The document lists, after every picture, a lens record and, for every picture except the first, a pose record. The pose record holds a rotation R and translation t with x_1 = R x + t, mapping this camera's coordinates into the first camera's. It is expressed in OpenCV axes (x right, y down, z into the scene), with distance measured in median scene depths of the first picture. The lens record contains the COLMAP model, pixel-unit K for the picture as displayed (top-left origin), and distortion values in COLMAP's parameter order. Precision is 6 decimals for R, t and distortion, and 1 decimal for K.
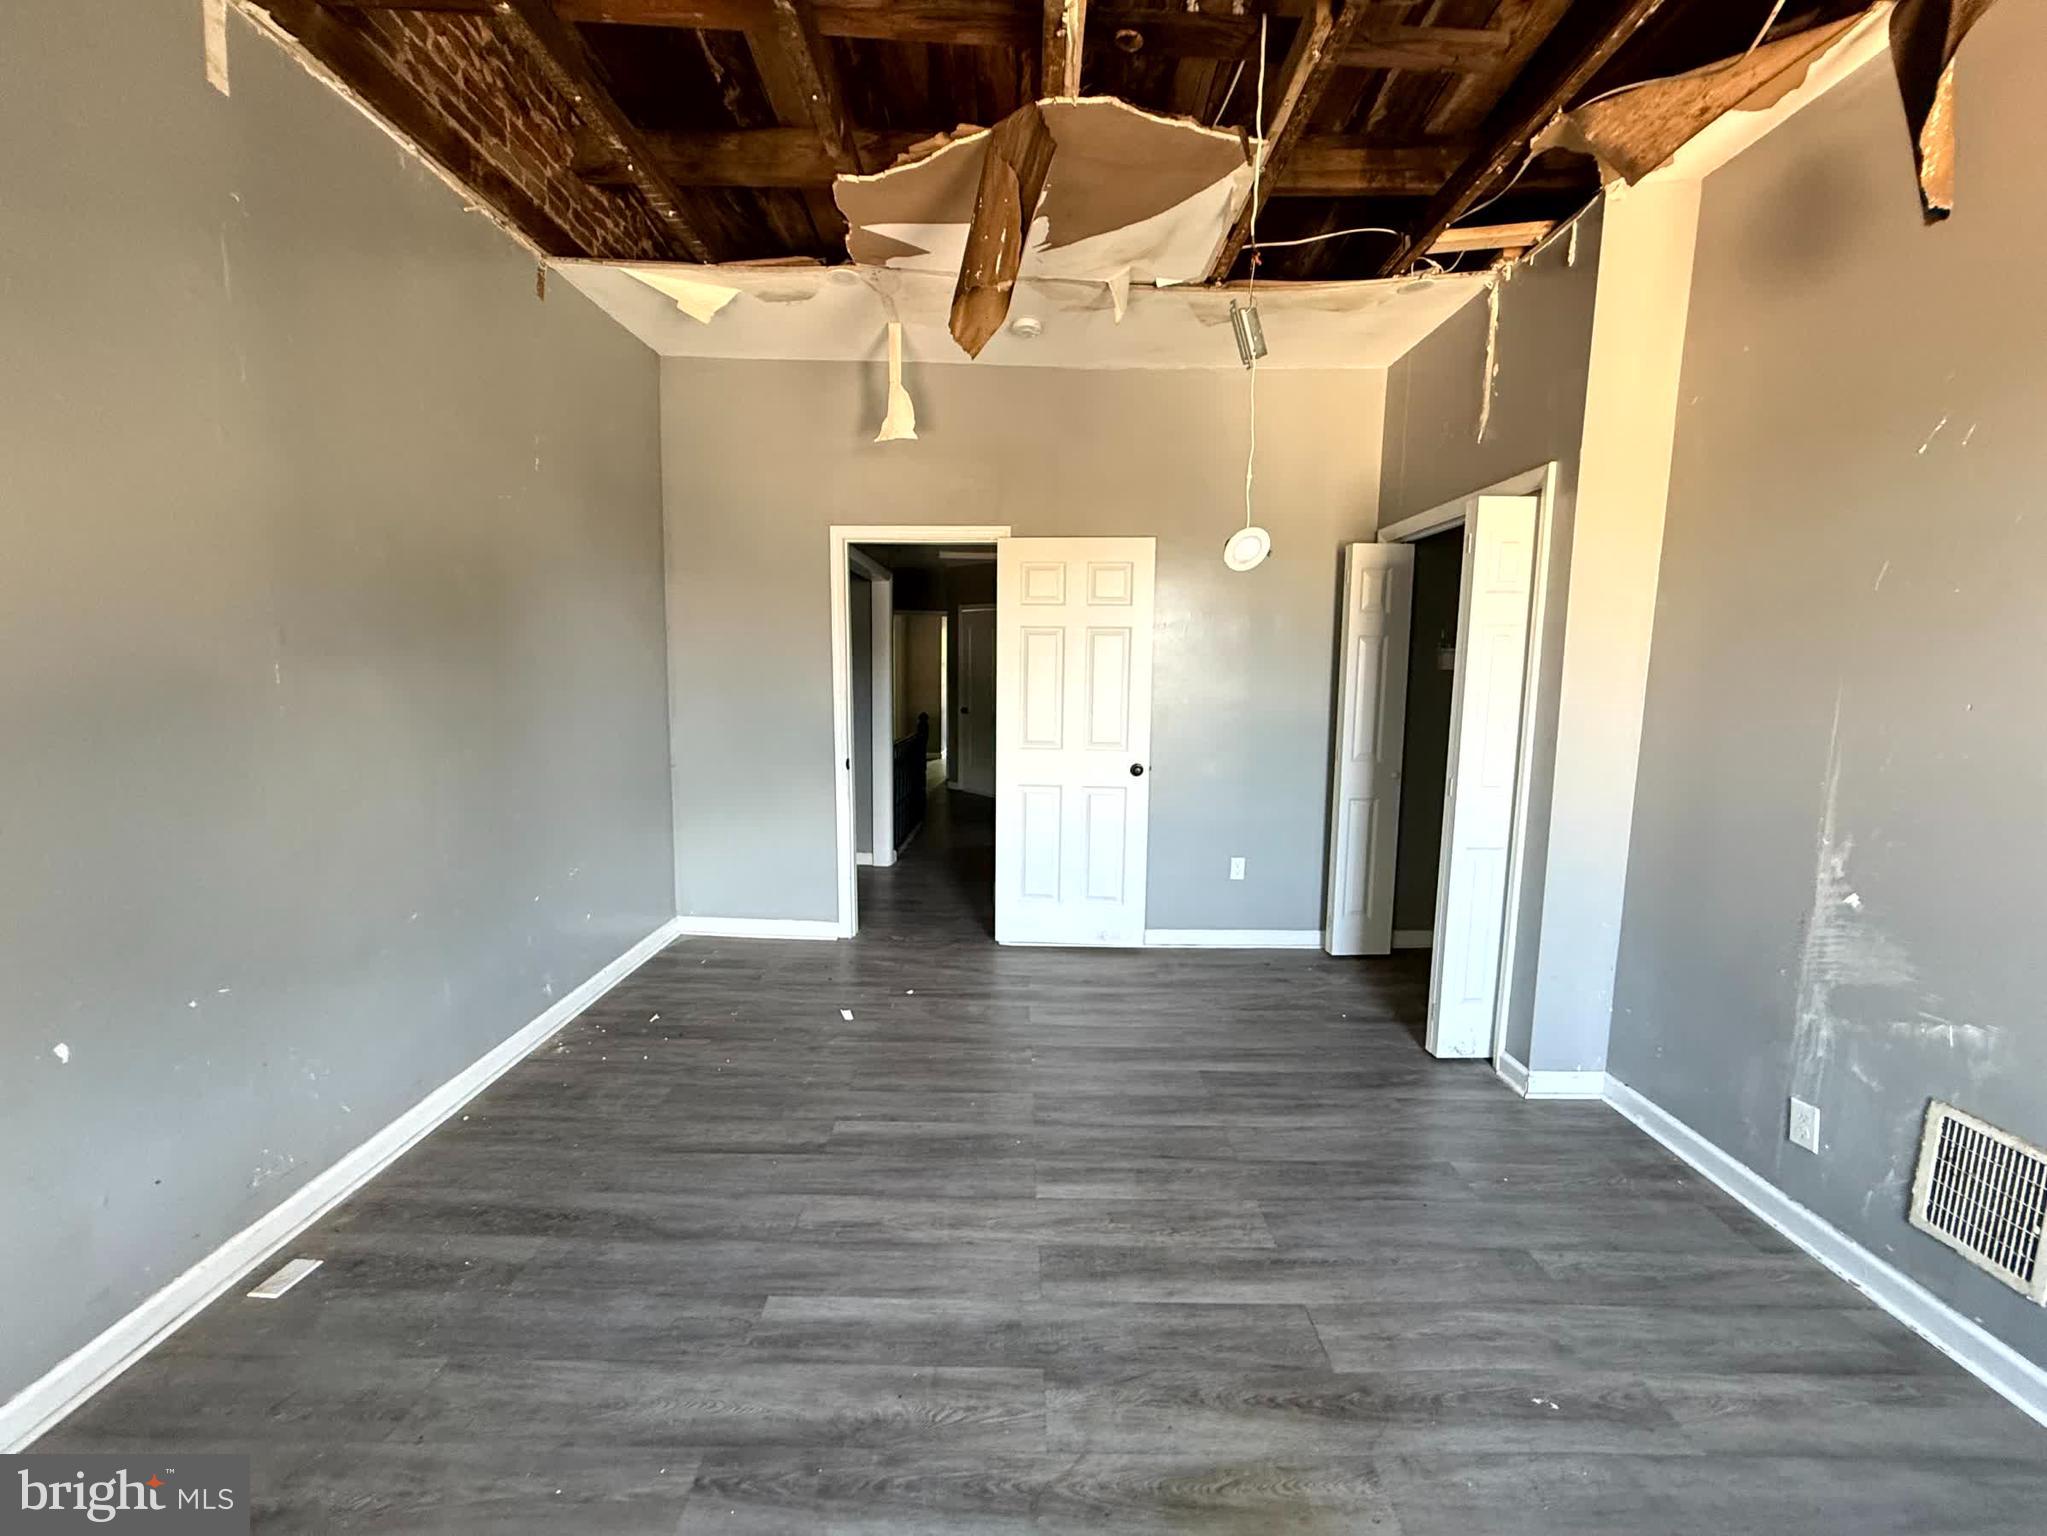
lens RADIAL K [[815.2, 0, 1018.5], [0, 815.2, 768.2], [0, 0, 1]] dist [0.000410, 0.000819]
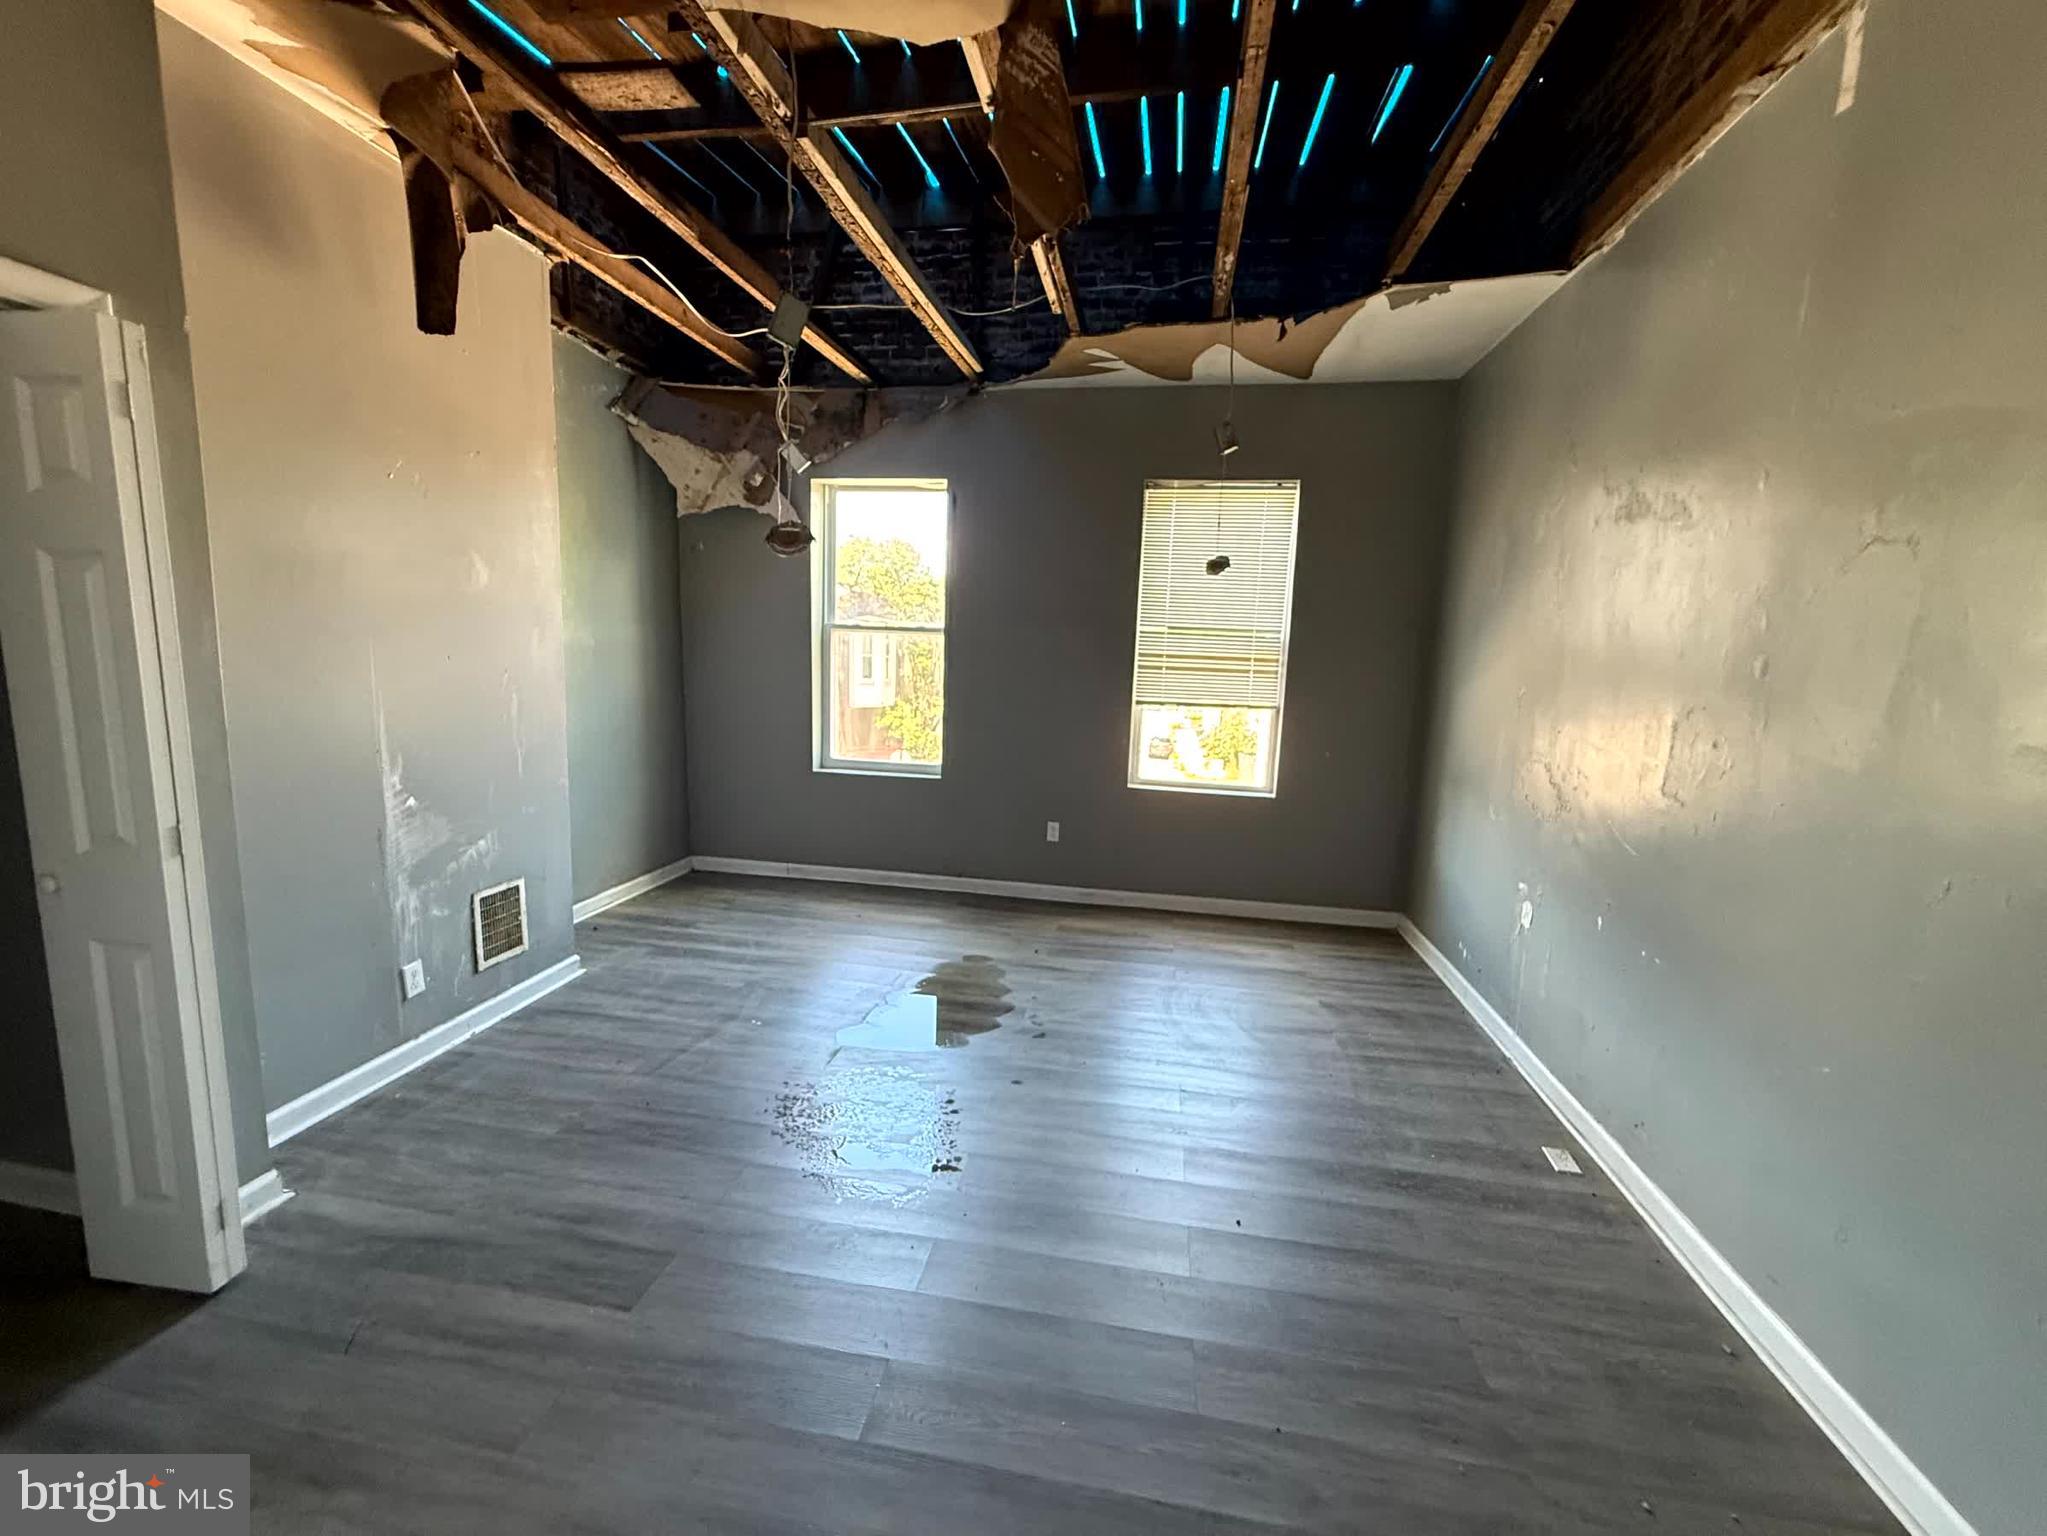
lens RADIAL K [[815.2, 0, 1018.5], [0, 815.2, 768.2], [0, 0, 1]] dist [0.000410, 0.000819]
pose [[-0.984557, -0.070715, 0.160144, -0.161954], [-0.026599, 0.964590, 0.262409, -0.226996], [-0.173030, 0.254097, -0.951575, 1.716900]]
